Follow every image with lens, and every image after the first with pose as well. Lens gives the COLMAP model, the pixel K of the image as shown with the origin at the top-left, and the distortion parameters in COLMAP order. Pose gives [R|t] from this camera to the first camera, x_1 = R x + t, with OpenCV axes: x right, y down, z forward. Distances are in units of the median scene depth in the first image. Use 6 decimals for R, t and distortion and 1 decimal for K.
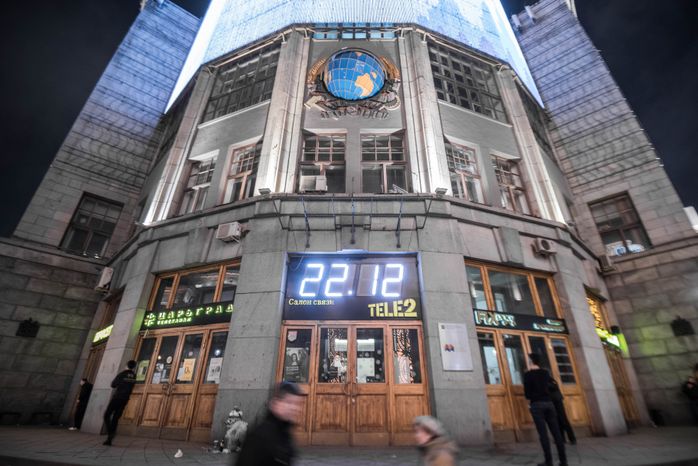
lens RADIAL K [[324.1, 0, 349.4], [0, 324.1, 233.7], [0, 0, 1]] dist [-0.005587, -0.000878]
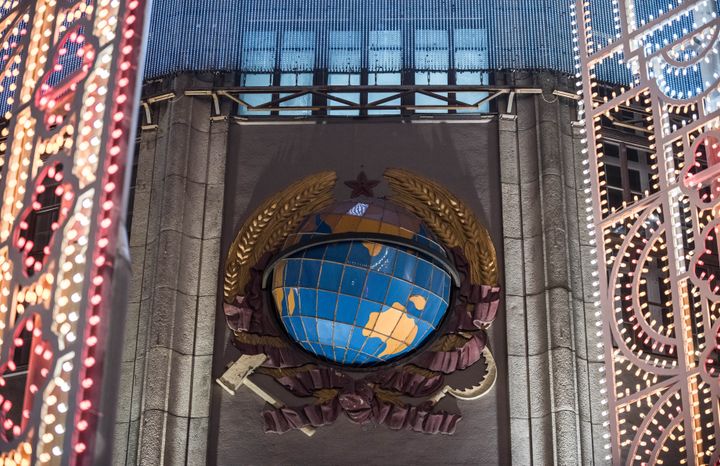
lens RADIAL K [[1638.9, 0, 359.9], [0, 1638.9, 232.9], [0, 0, 1]] dist [-0.279011, 0.000000]
pose [[0.999951, -0.003247, -0.009385, 0.029274], [0.002427, 0.996277, -0.086172, -0.397878], [0.009630, 0.086145, 0.996236, -0.725521]]
